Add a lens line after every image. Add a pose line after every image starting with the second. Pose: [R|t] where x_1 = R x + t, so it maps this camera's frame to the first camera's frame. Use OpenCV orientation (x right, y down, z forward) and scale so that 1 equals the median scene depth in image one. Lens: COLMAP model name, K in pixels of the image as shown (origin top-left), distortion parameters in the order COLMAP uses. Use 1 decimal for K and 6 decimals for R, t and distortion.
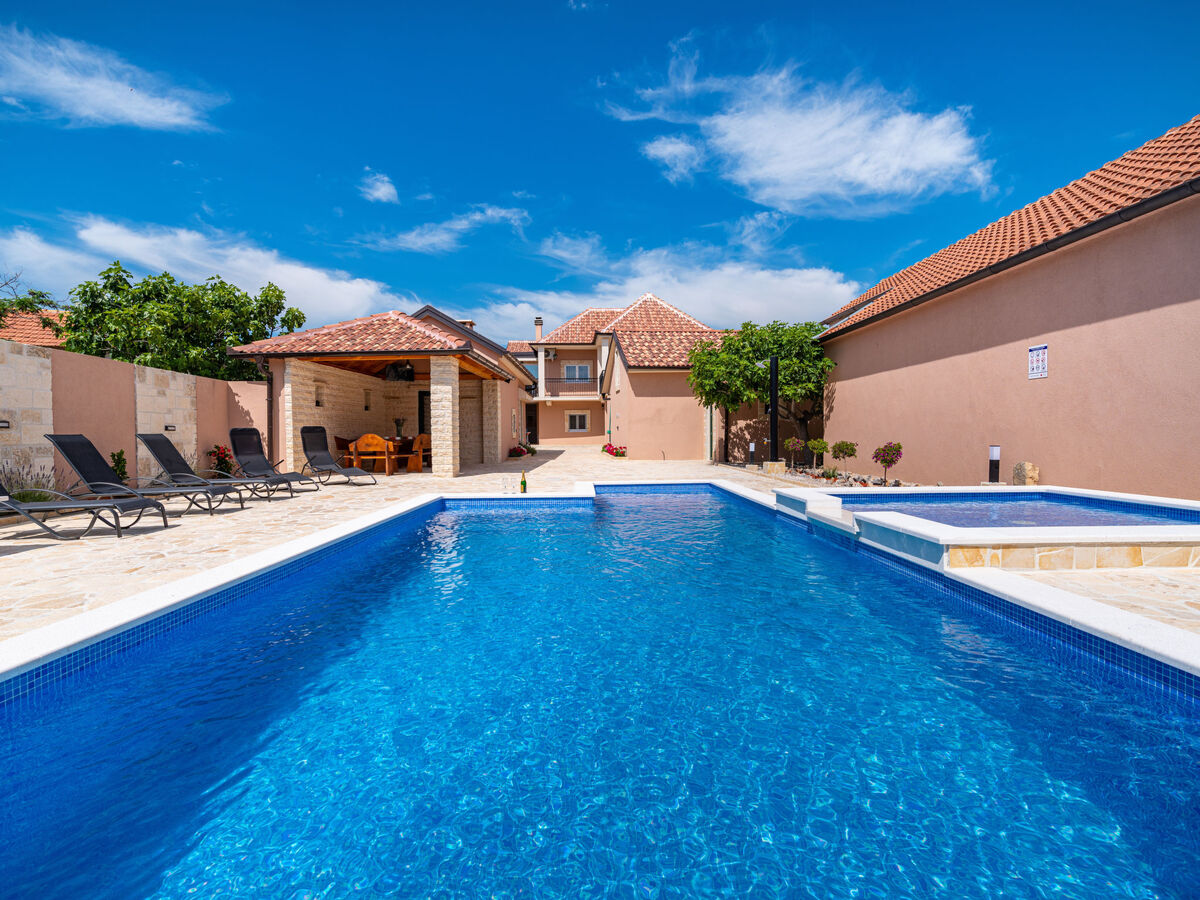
lens RADIAL K [[581.0, 0, 600.0], [0, 581.0, 450.0], [0, 0, 1]] dist [0.011132, 0.000143]
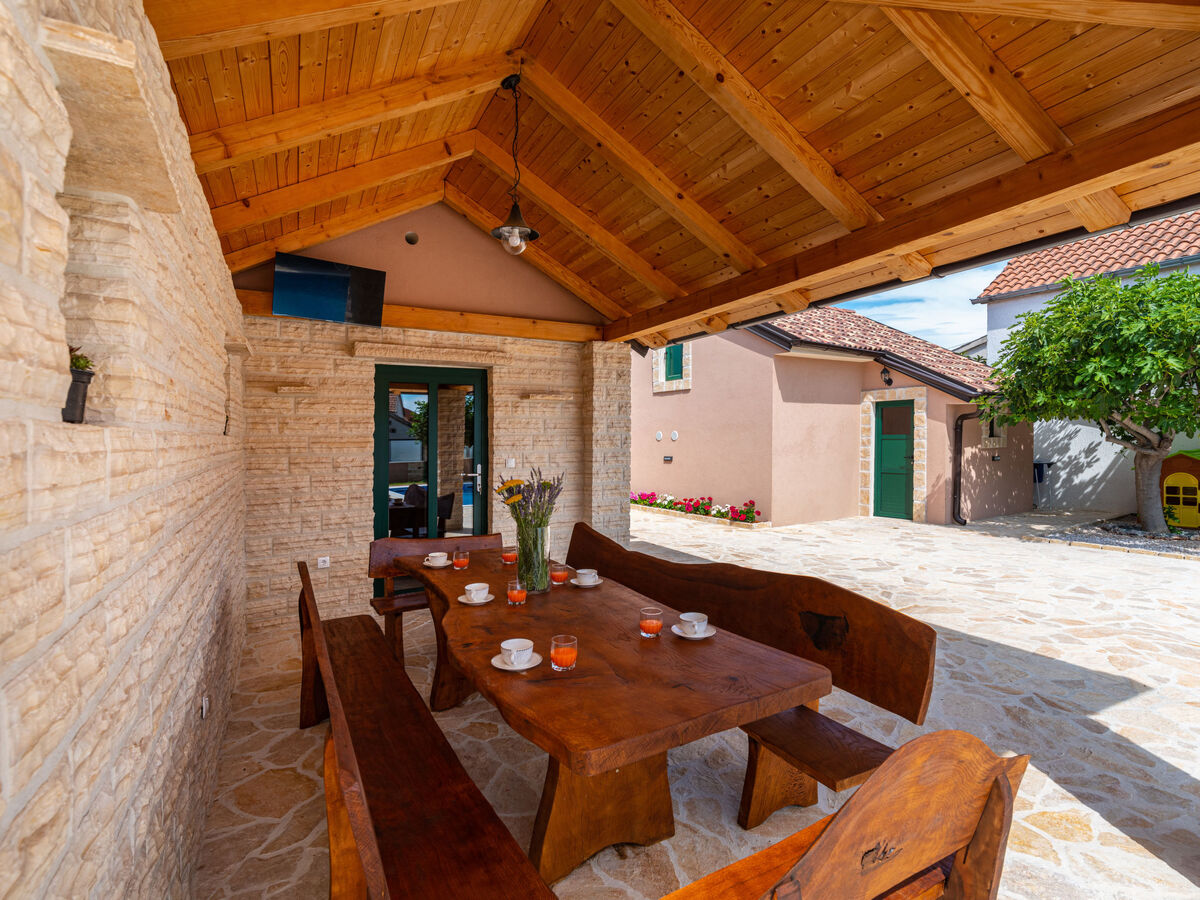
lens RADIAL K [[581.0, 0, 600.0], [0, 581.0, 450.0], [0, 0, 1]] dist [0.011132, 0.000143]
pose [[0.881102, -0.014409, 0.472707, -0.387995], [0.021778, 0.999712, -0.010121, -0.058055], [-0.472425, 0.019212, 0.881161, 0.755582]]
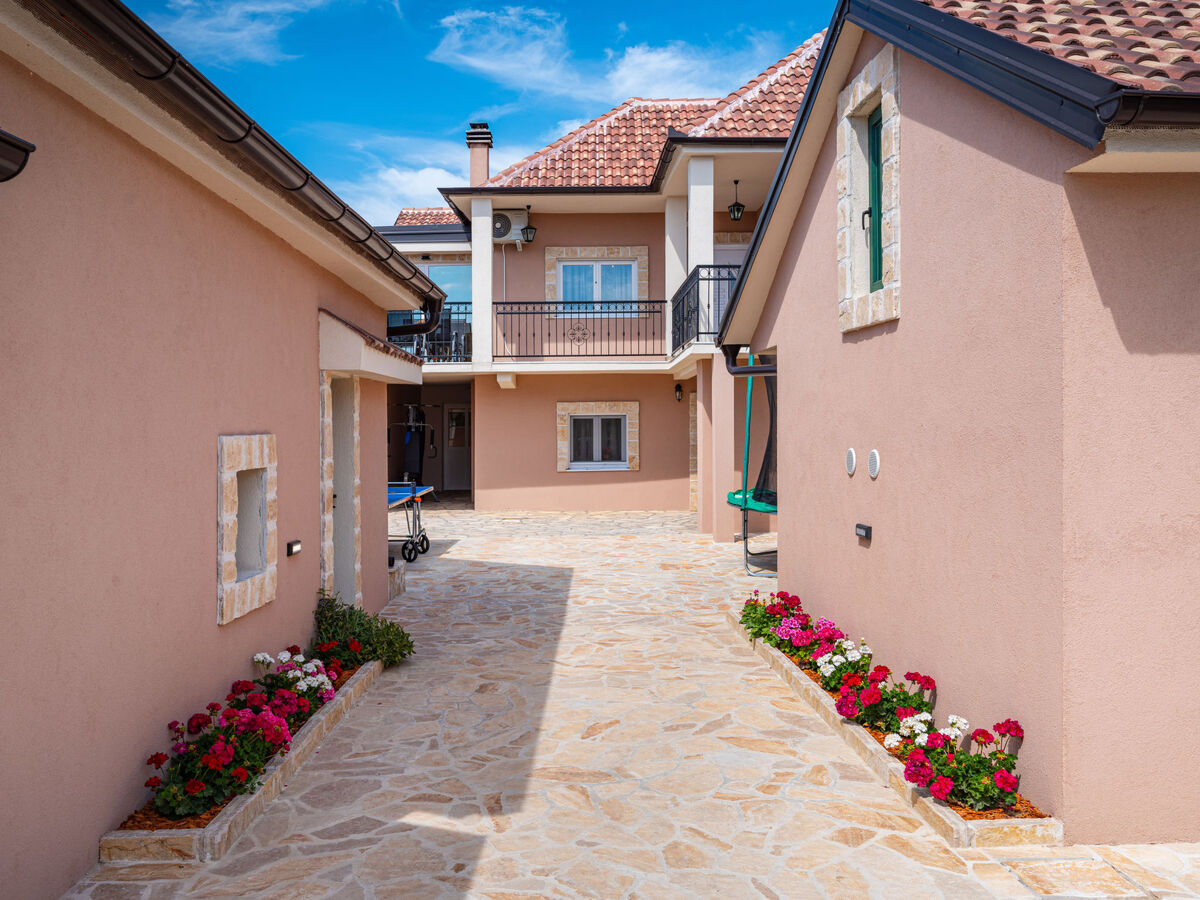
lens RADIAL K [[1081.3, 0, 600.0], [0, 1081.3, 450.0], [0, 0, 1]] dist [-0.002082, 0.004693]
pose [[0.999881, -0.002186, -0.015291, -0.063617], [0.002036, 0.999949, -0.009853, -0.082589], [0.015312, 0.009821, 0.999835, 0.913475]]
